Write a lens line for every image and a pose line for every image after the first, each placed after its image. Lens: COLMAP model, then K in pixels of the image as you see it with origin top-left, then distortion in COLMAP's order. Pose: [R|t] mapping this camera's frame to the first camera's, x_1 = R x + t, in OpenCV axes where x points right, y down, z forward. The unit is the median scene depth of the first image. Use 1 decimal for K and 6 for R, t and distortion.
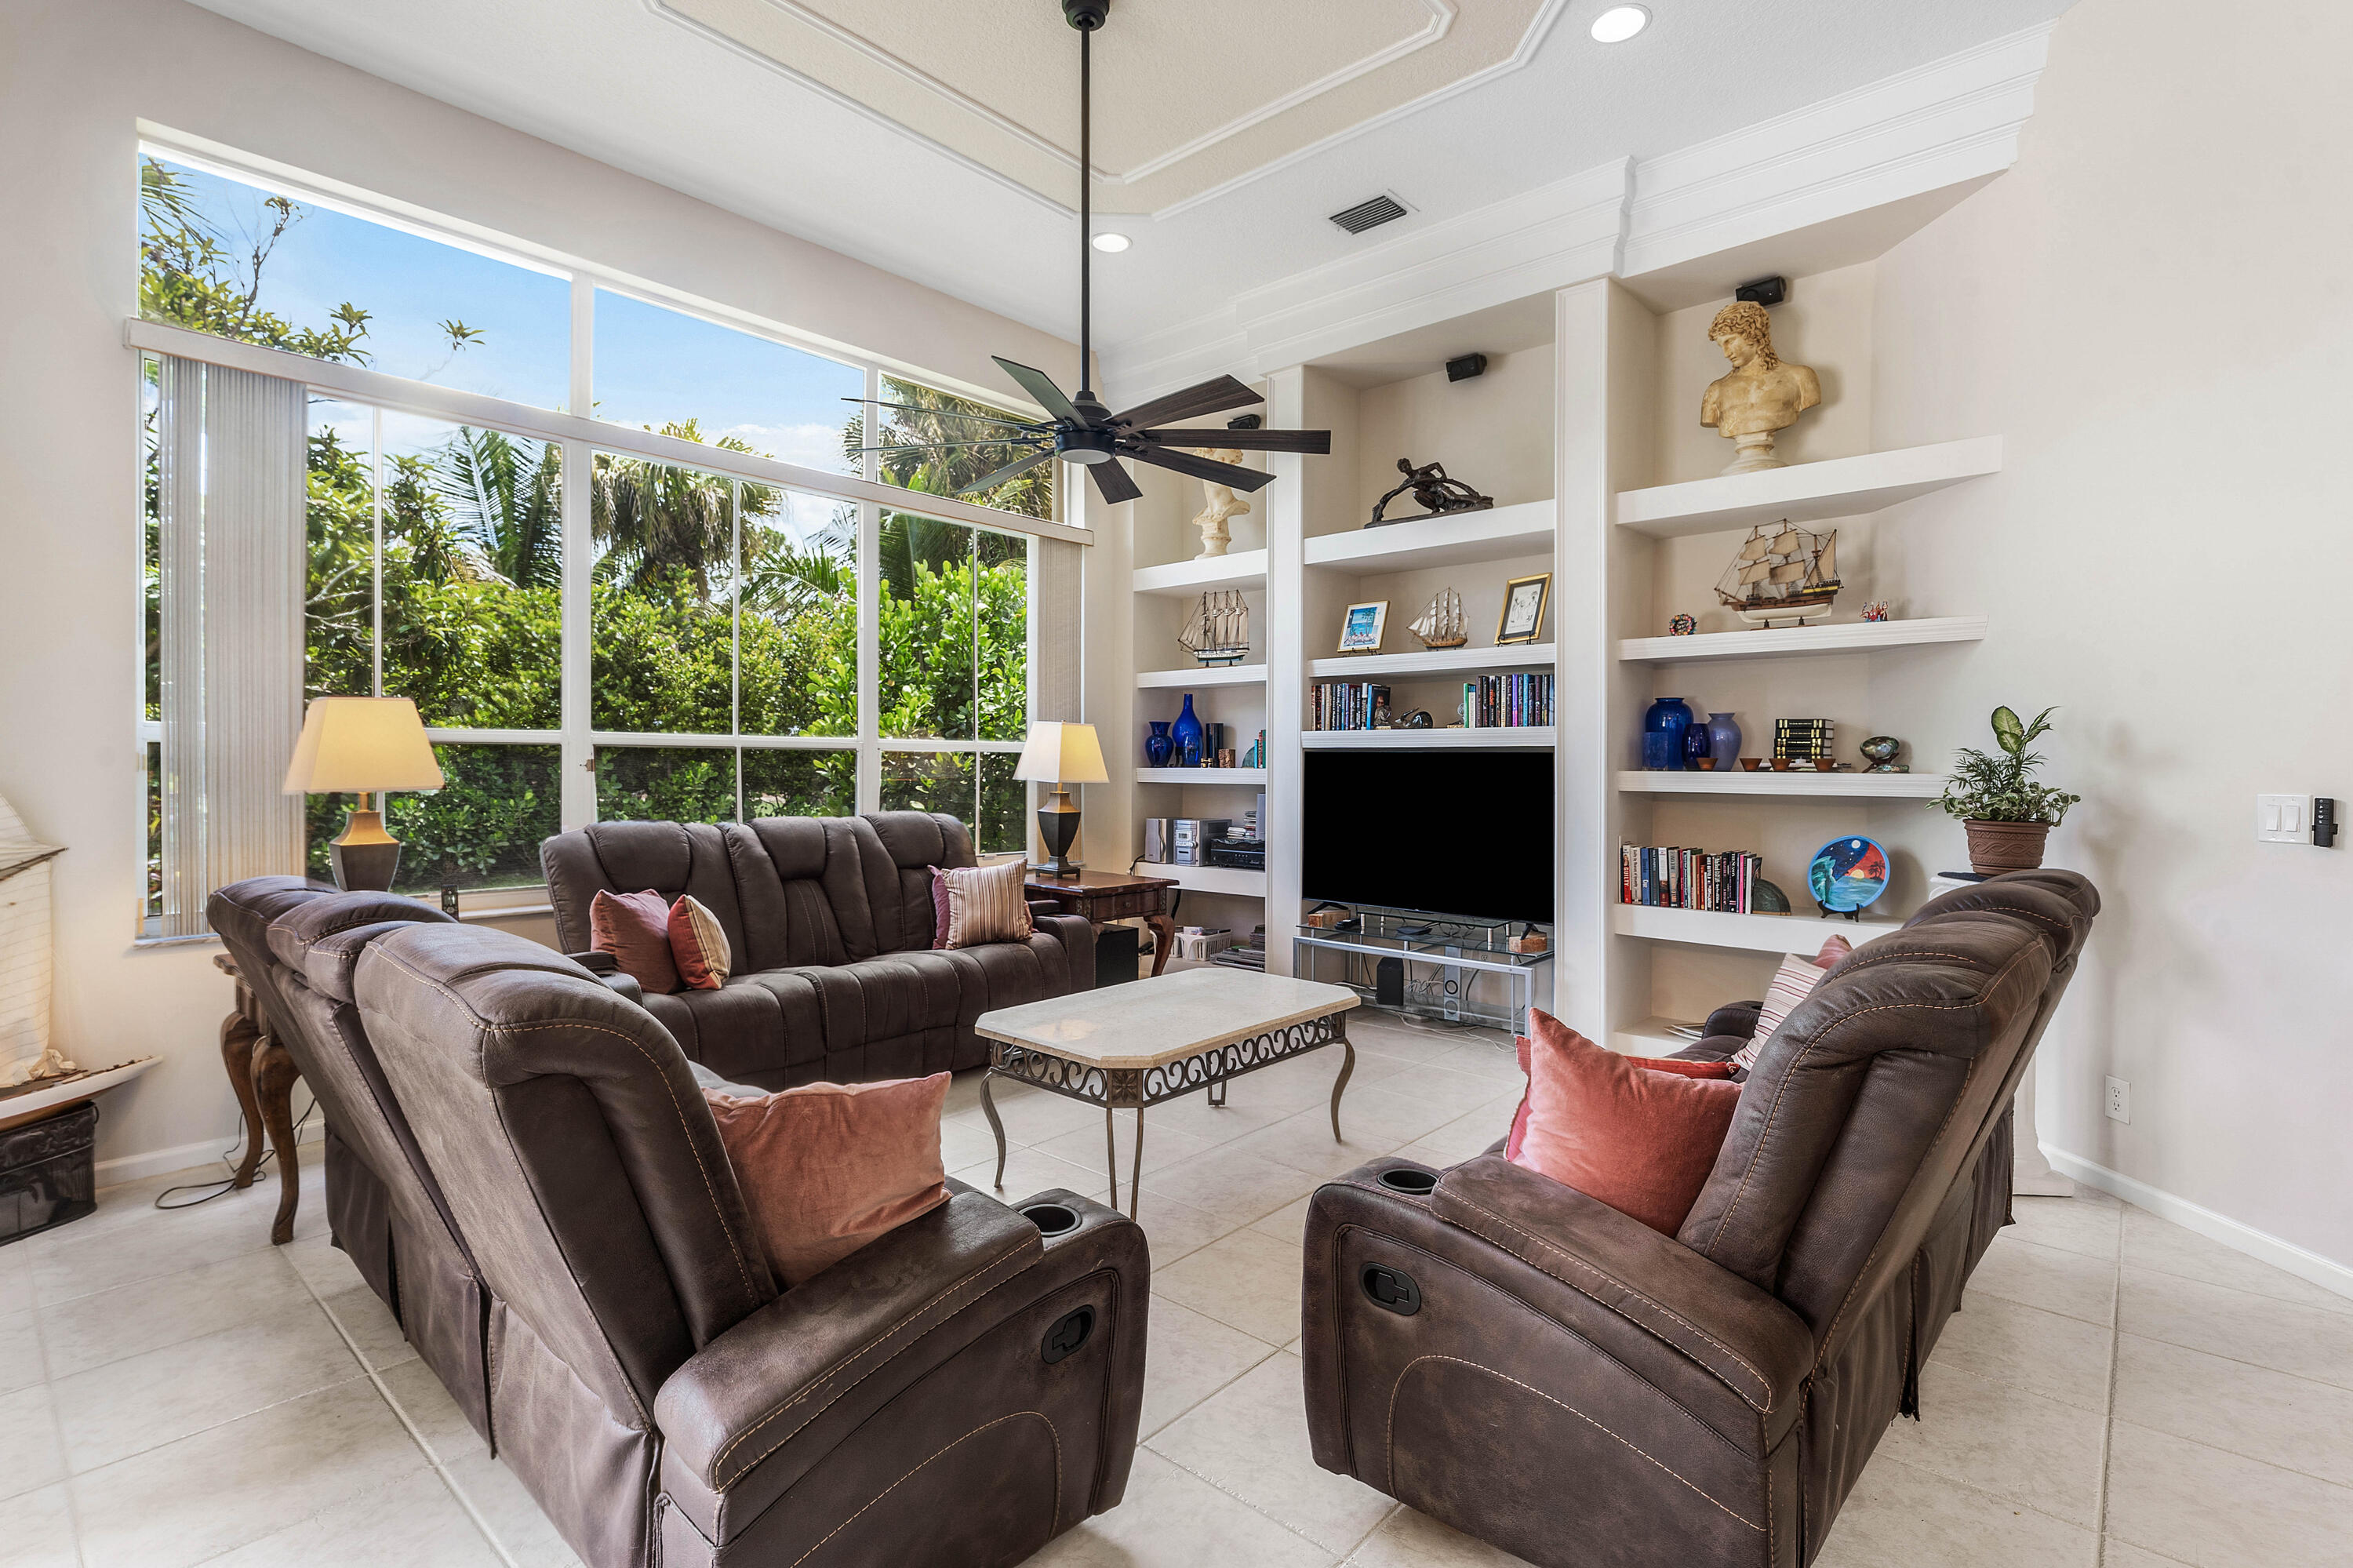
lens RADIAL K [[1107.8, 0, 1164.5], [0, 1107.8, 775.1], [0, 0, 1]] dist [0.000188, -0.001007]
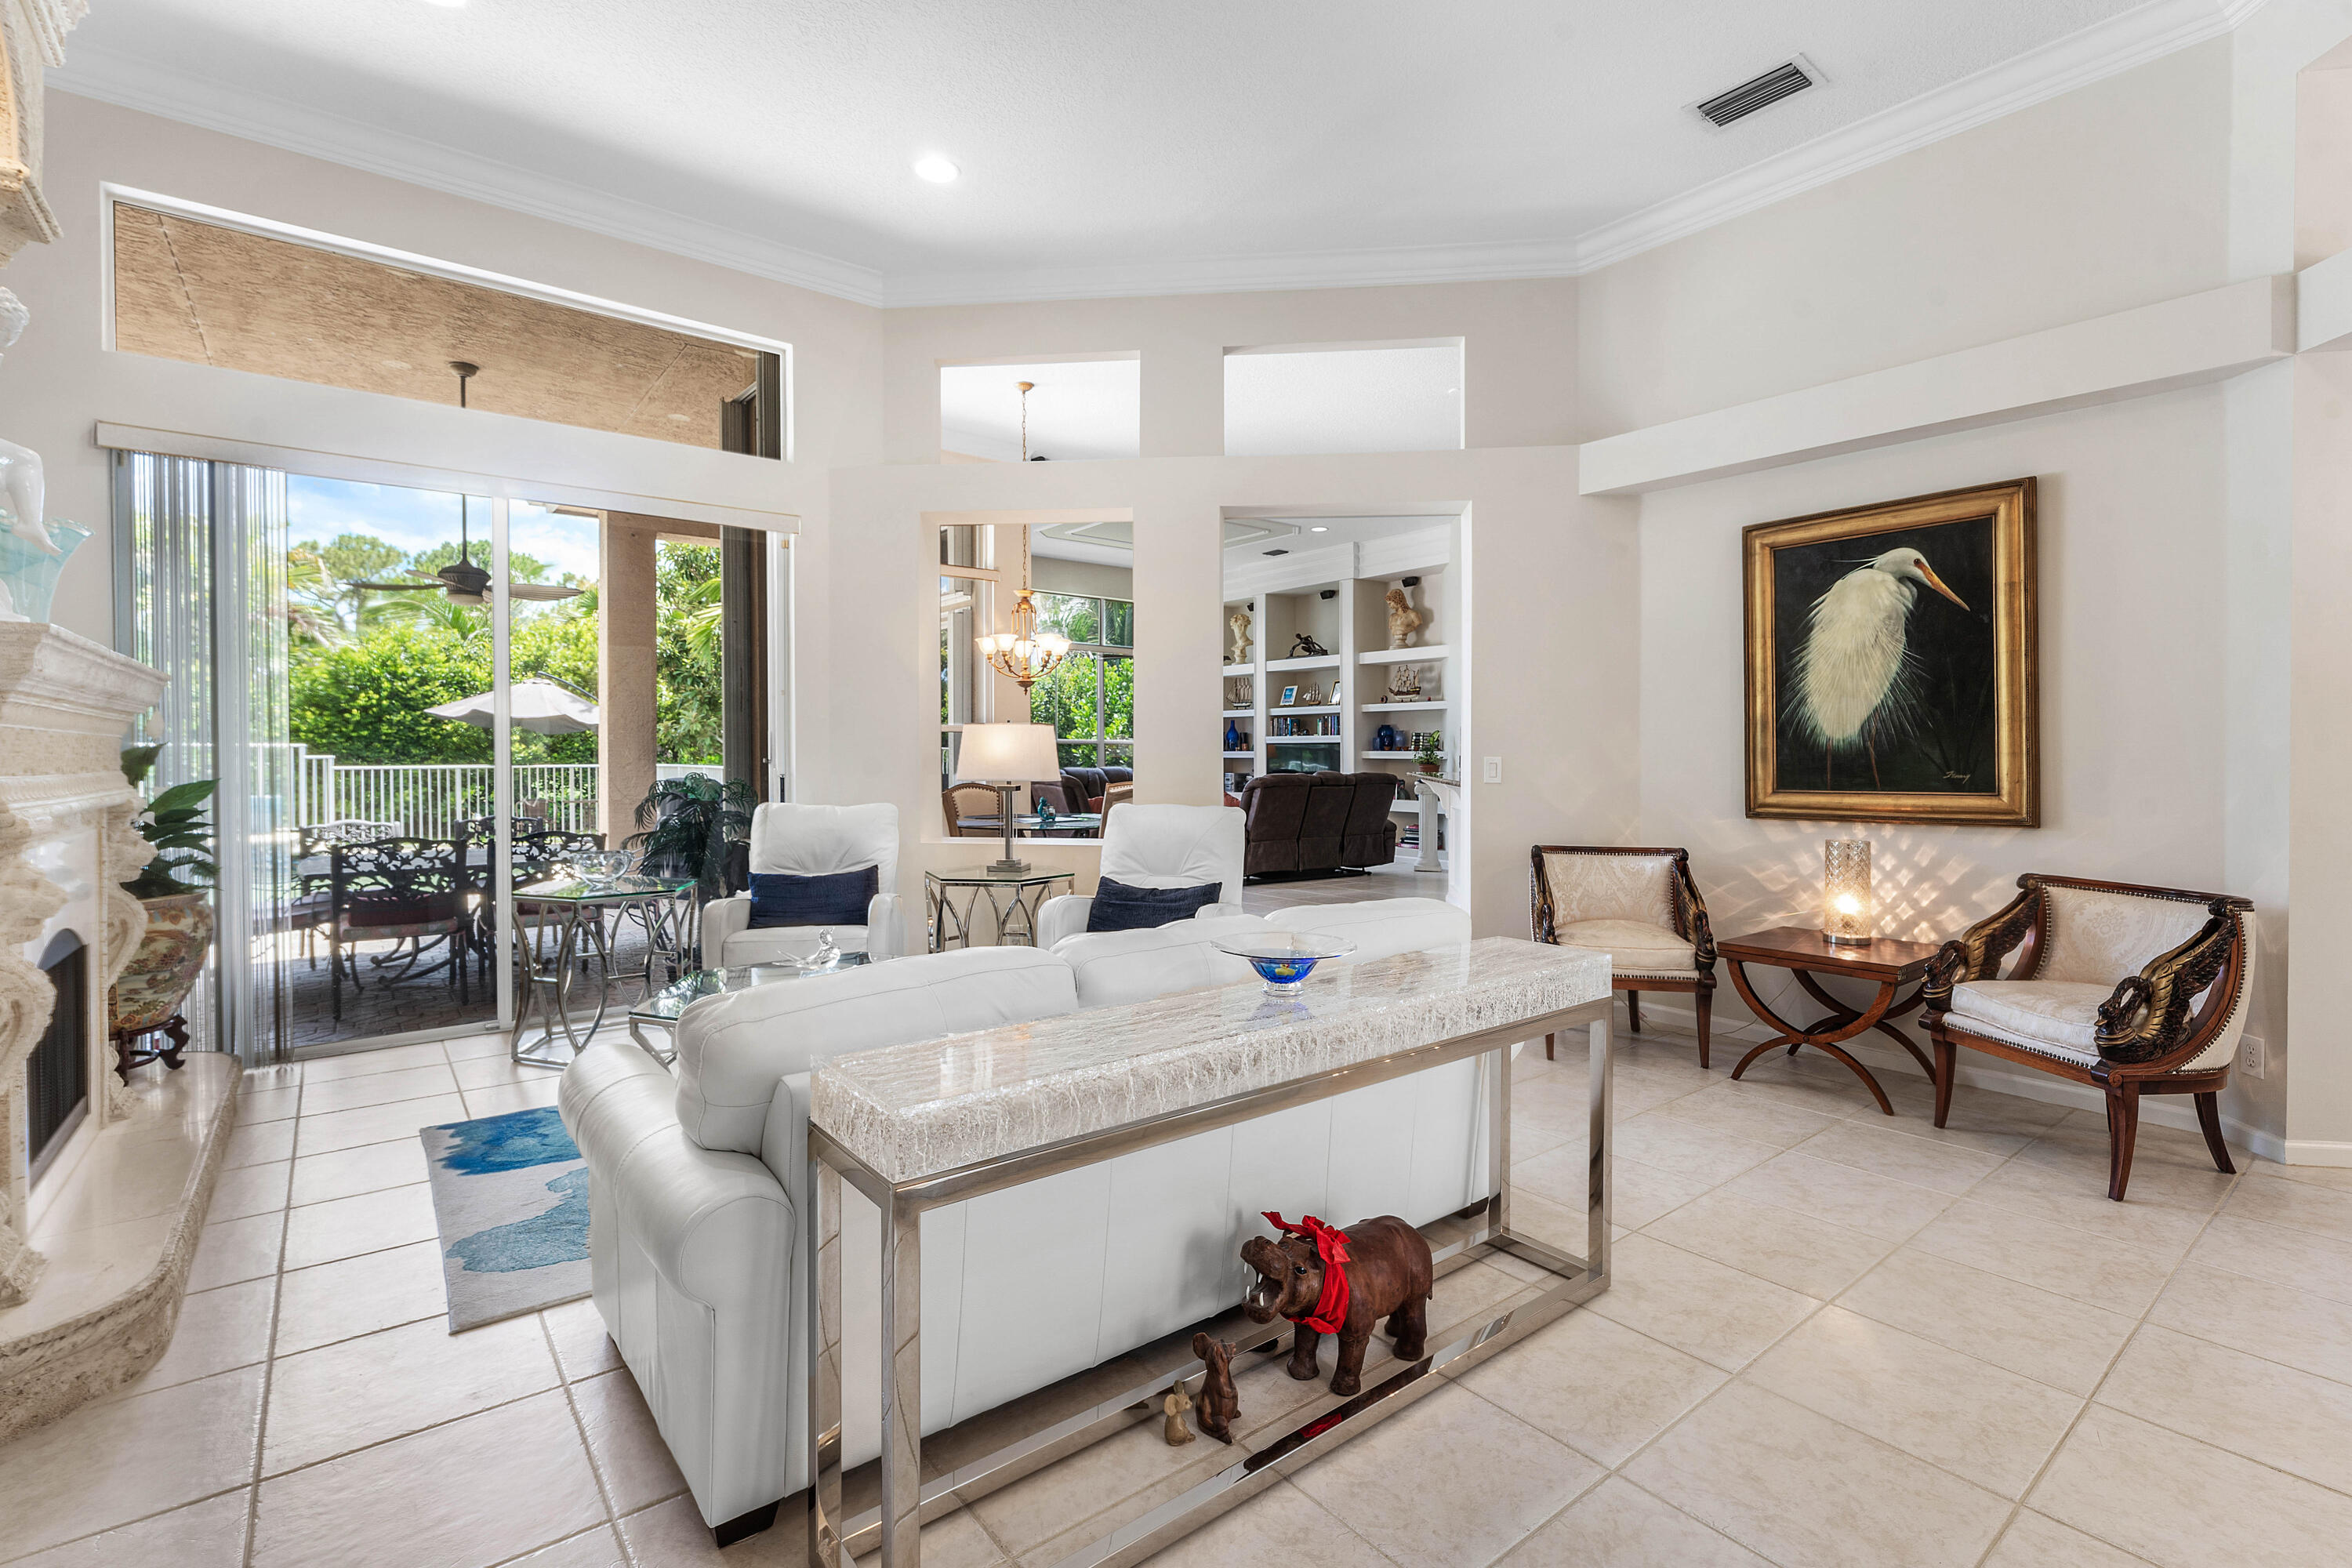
lens RADIAL K [[1080.6, 0, 1180.1], [0, 1080.6, 770.2], [0, 0, 1]] dist [-0.001572, 0.000305]
pose [[0.985234, 0.003658, -0.171173, 0.413412], [-0.003300, 0.999992, 0.002375, 0.037461], [0.171180, -0.001775, 0.985238, -1.726332]]
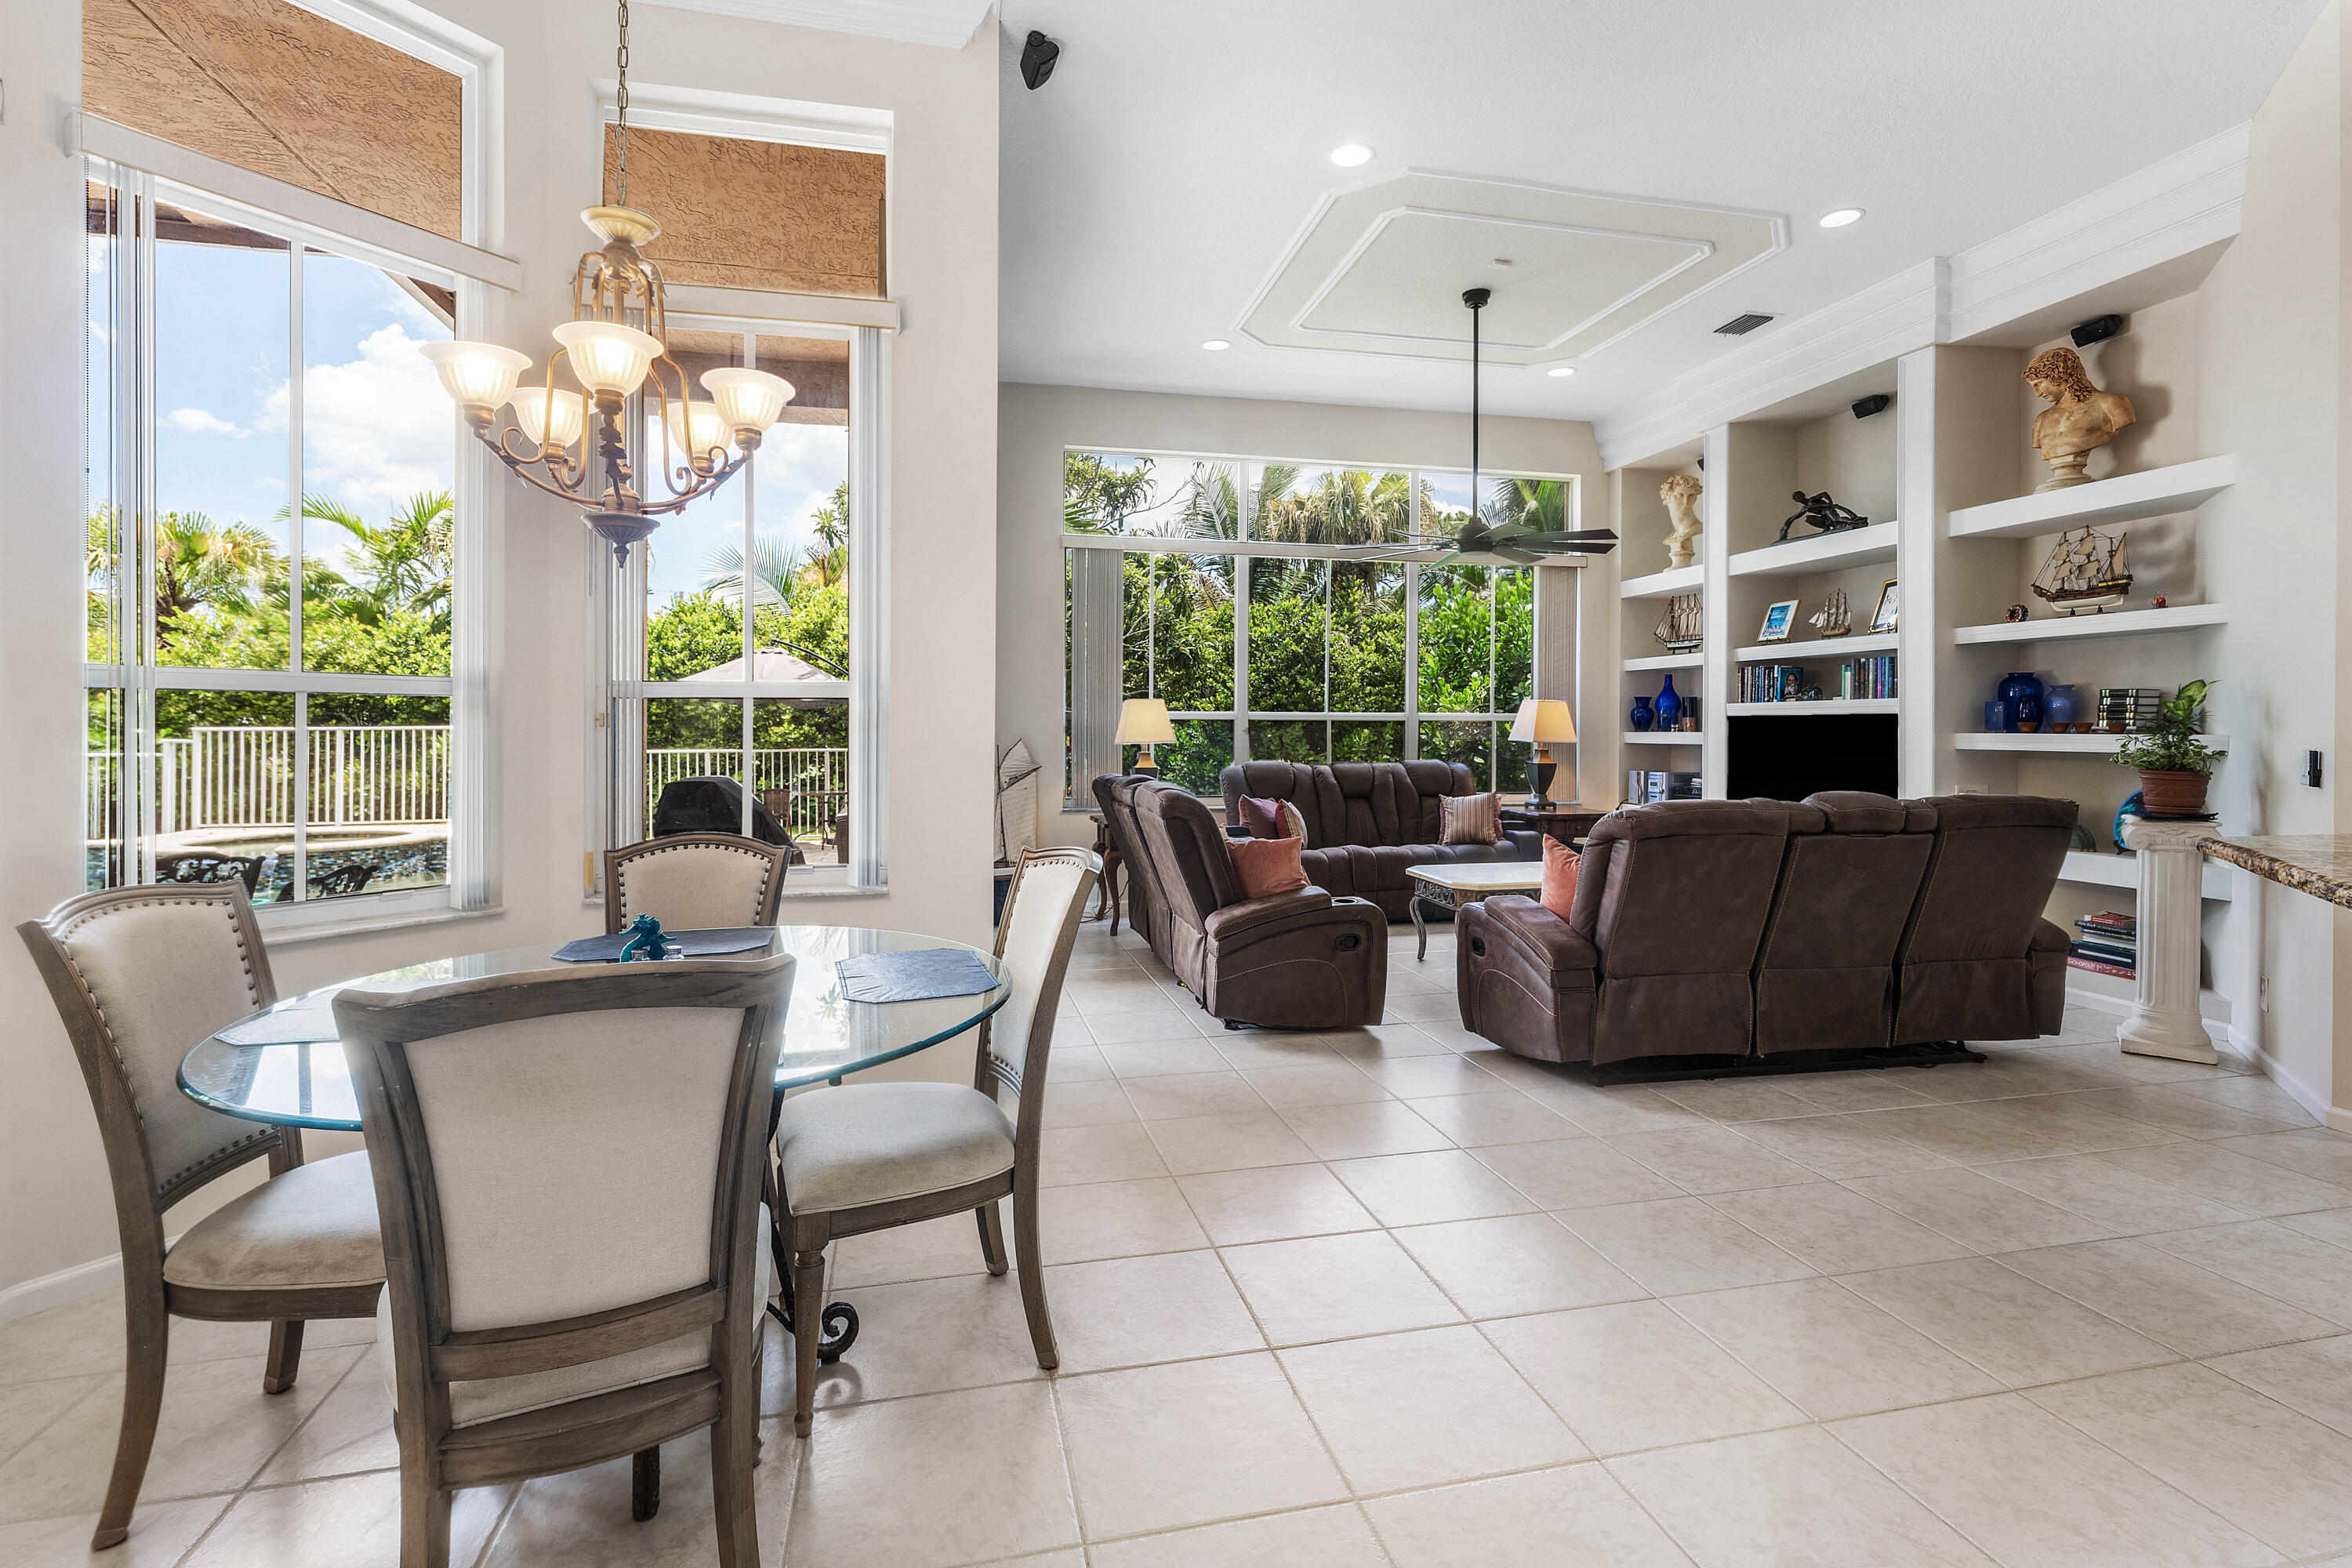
lens RADIAL K [[1107.3, 0, 1172.7], [0, 1107.3, 746.8], [0, 0, 1]] dist [0.000188, -0.001007]
pose [[0.816921, 0.006663, -0.576711, 0.397913], [-0.004560, 0.999977, 0.005095, 0.008887], [0.576731, -0.001532, 0.816933, -0.512006]]
